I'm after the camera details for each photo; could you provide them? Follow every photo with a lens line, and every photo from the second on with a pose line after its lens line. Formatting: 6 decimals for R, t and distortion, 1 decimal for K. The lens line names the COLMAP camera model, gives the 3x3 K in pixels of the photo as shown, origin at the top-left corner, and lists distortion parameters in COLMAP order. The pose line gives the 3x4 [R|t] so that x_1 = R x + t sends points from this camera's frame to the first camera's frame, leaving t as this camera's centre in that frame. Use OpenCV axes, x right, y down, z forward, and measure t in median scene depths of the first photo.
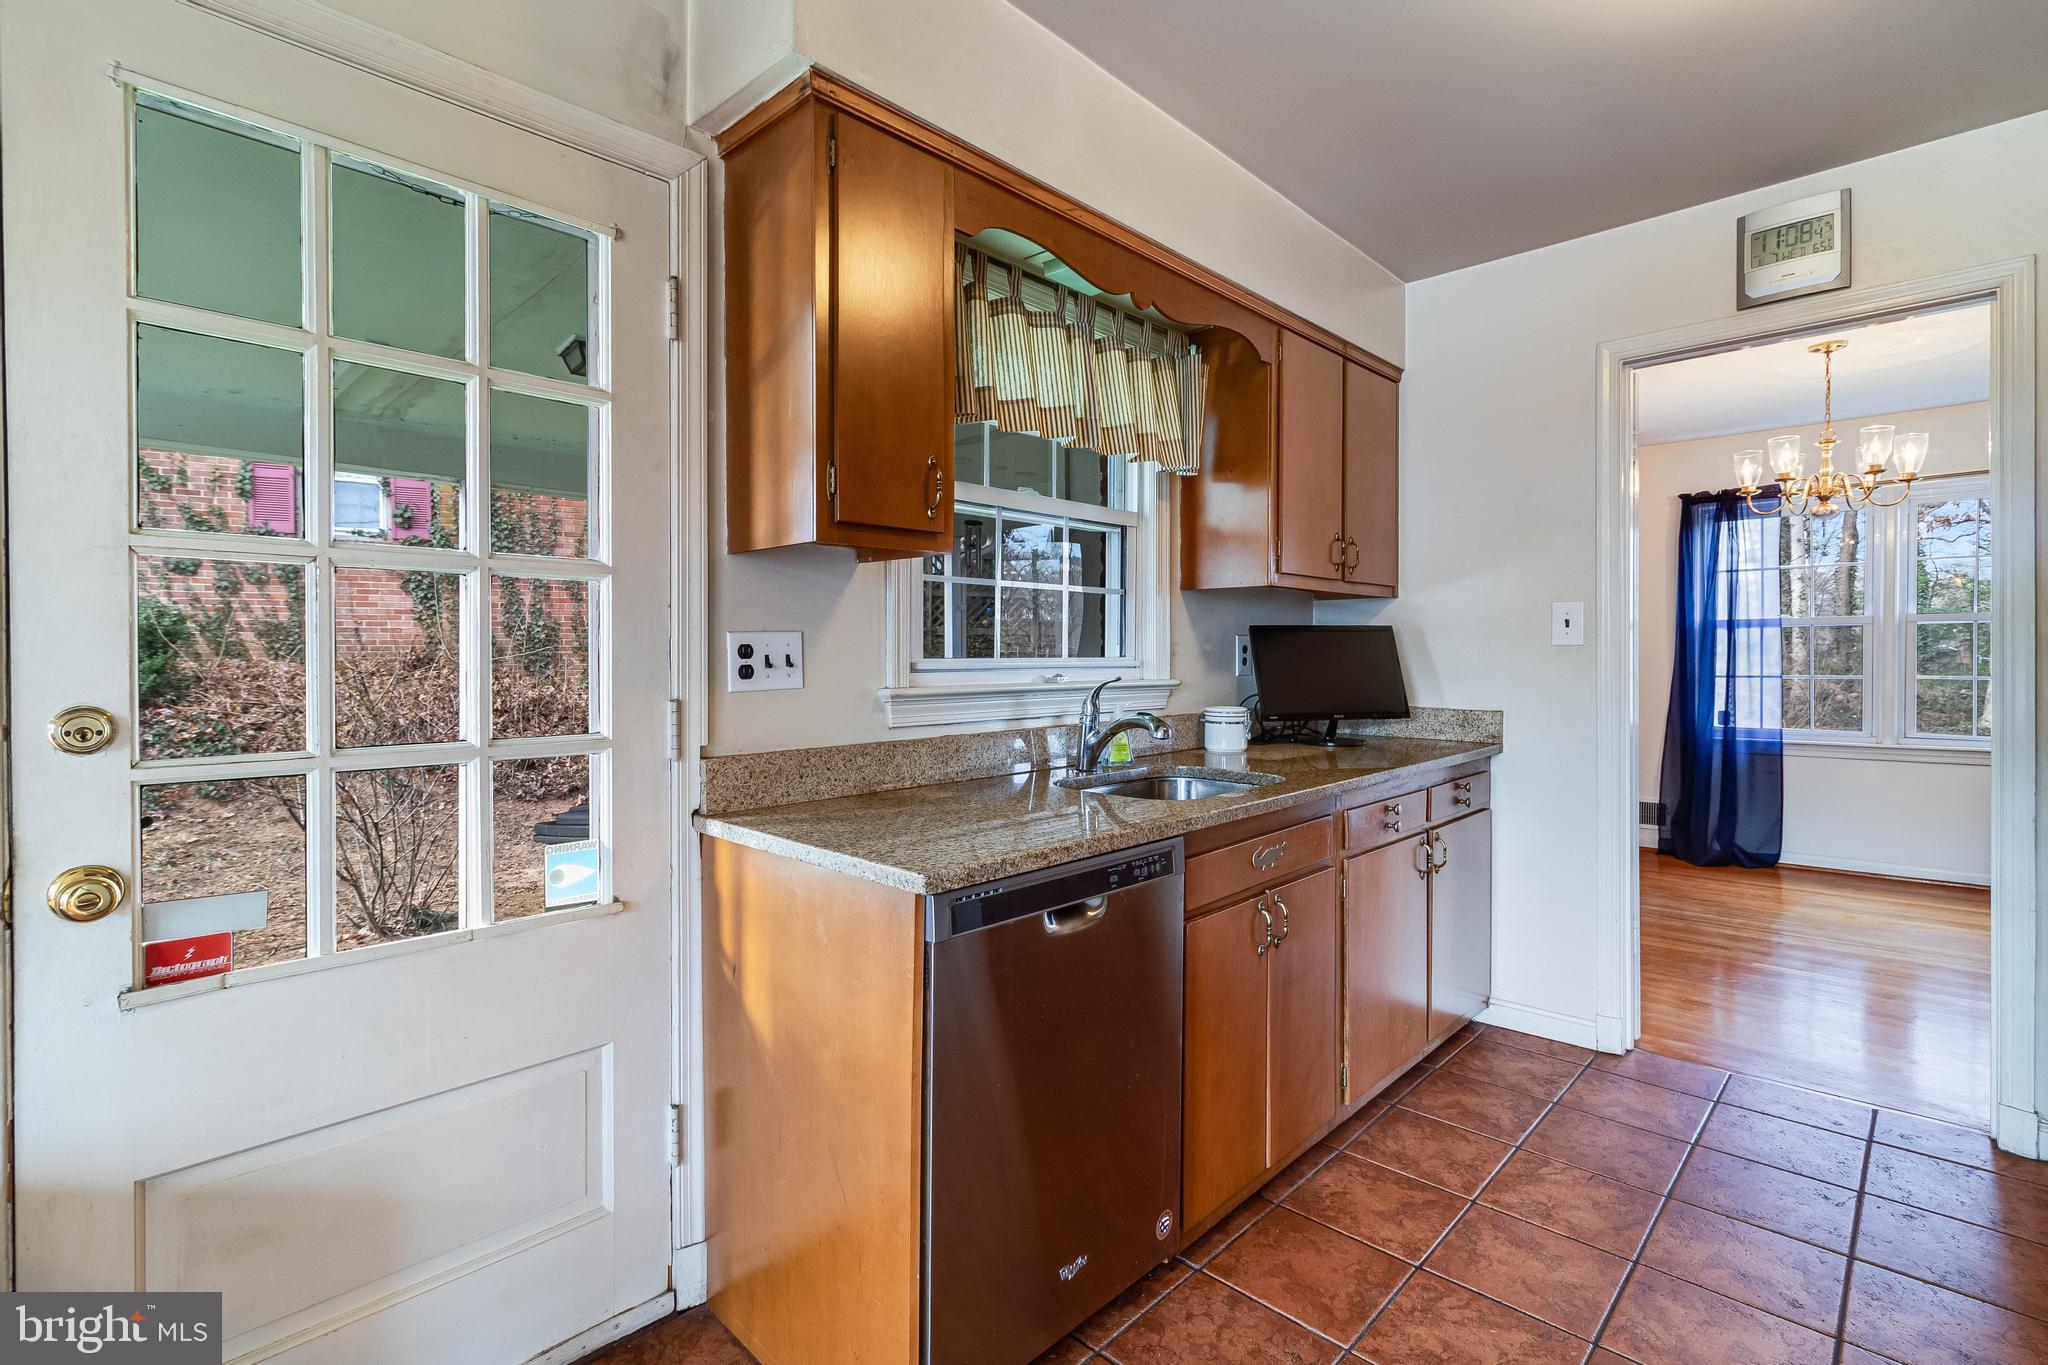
lens RADIAL K [[940.7, 0, 1031.0], [0, 940.7, 665.1], [0, 0, 1]] dist [0.008430, -0.002551]
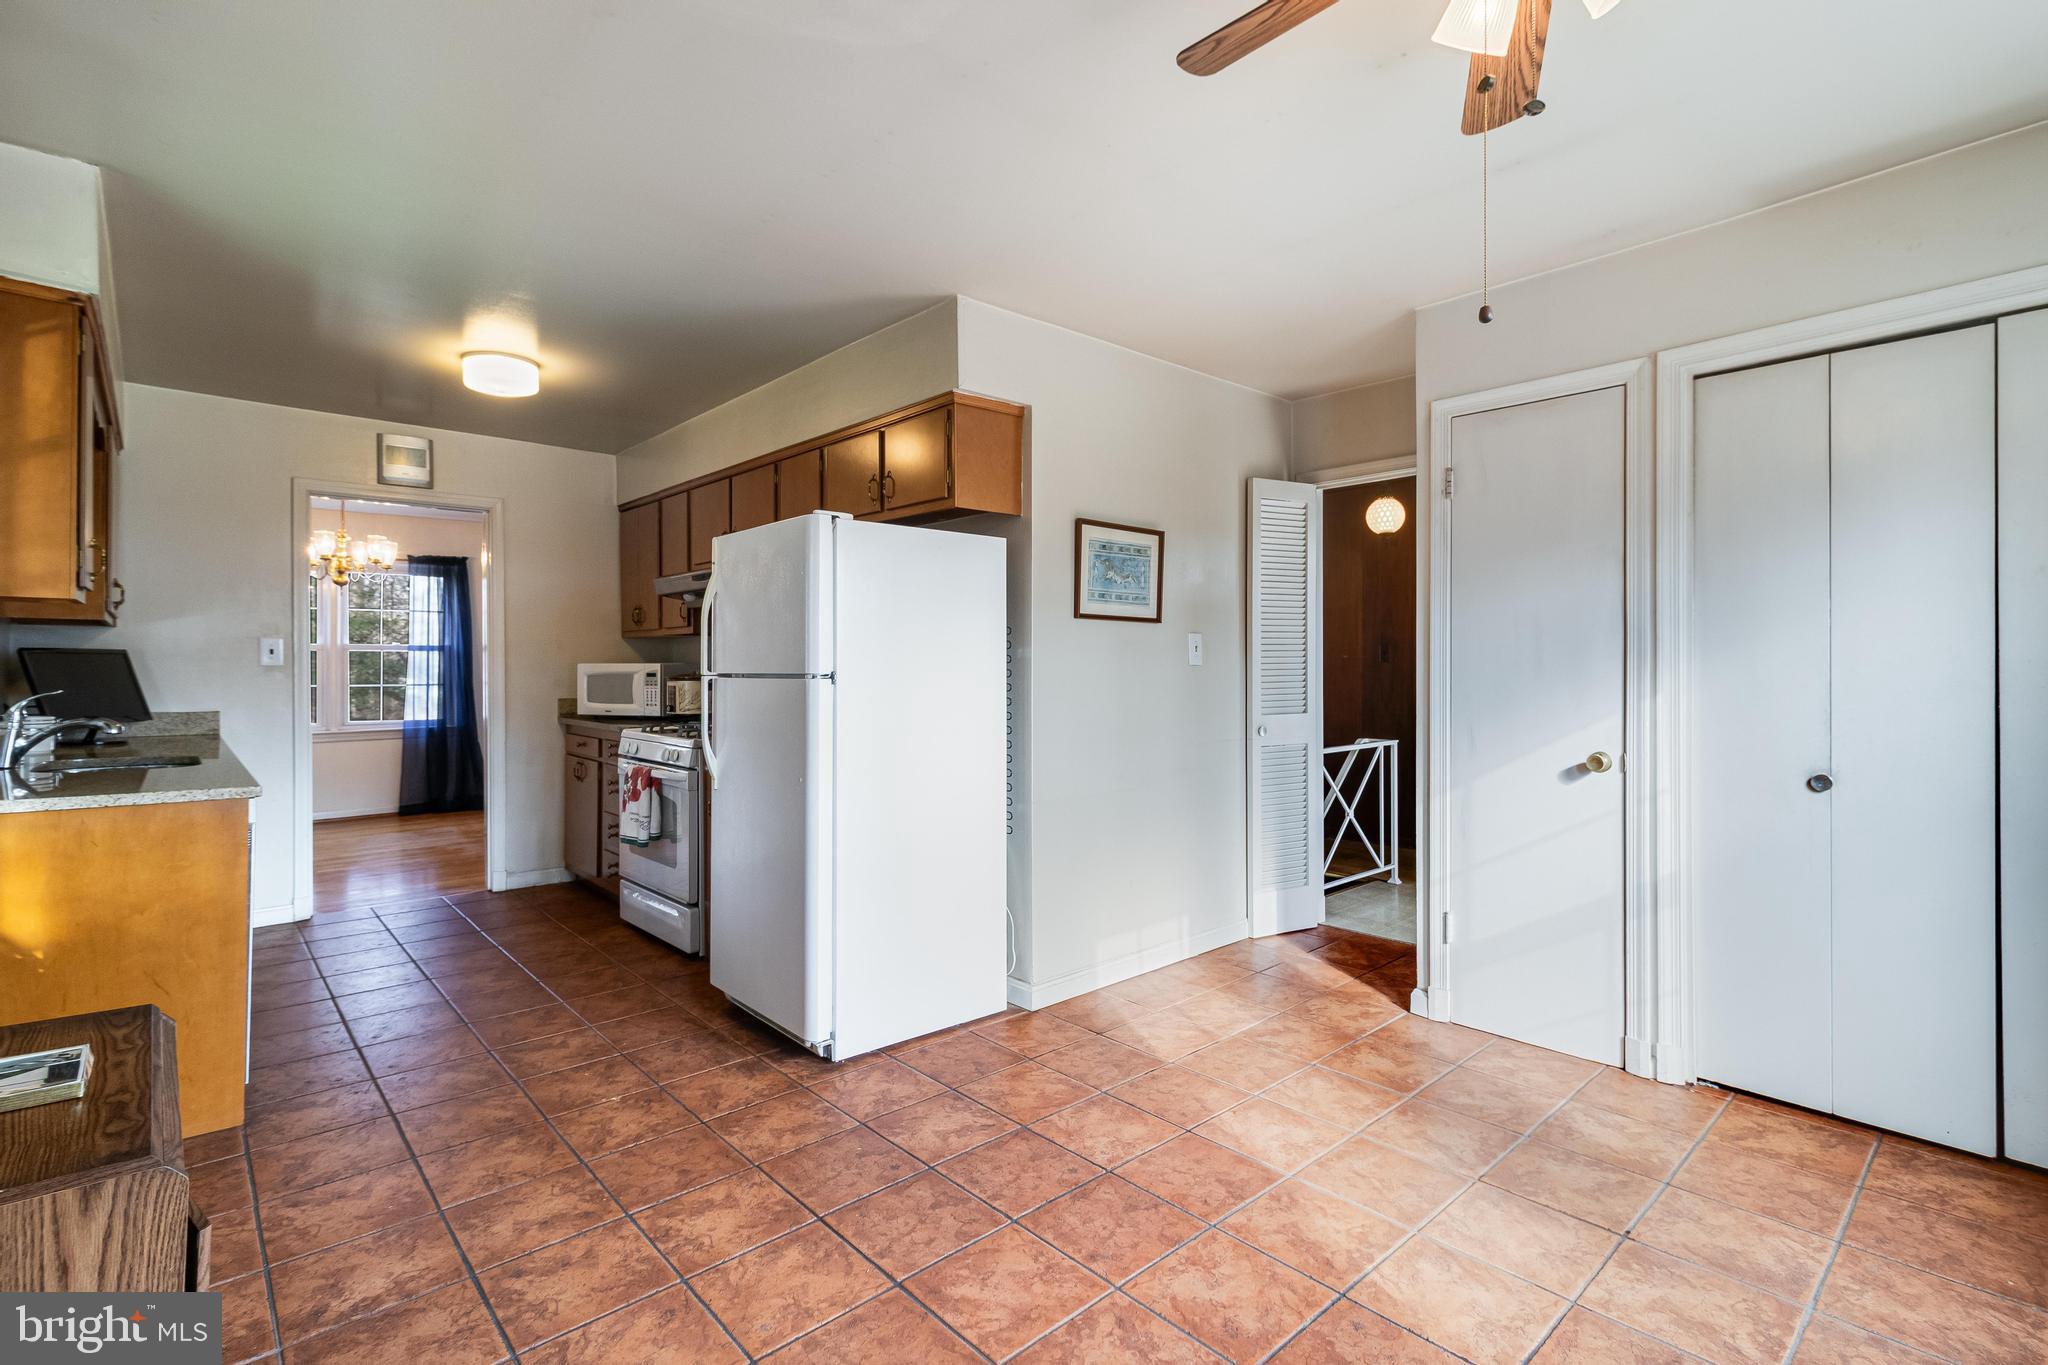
lens RADIAL K [[940.7, 0, 1029.0], [0, 940.7, 665.2], [0, 0, 1]] dist [0.008430, -0.002551]
pose [[0.052623, 0.002288, 0.998612, -1.026288], [0.015042, 0.999882, -0.003083, 0.002355], [-0.998501, 0.015184, 0.052582, -0.362197]]
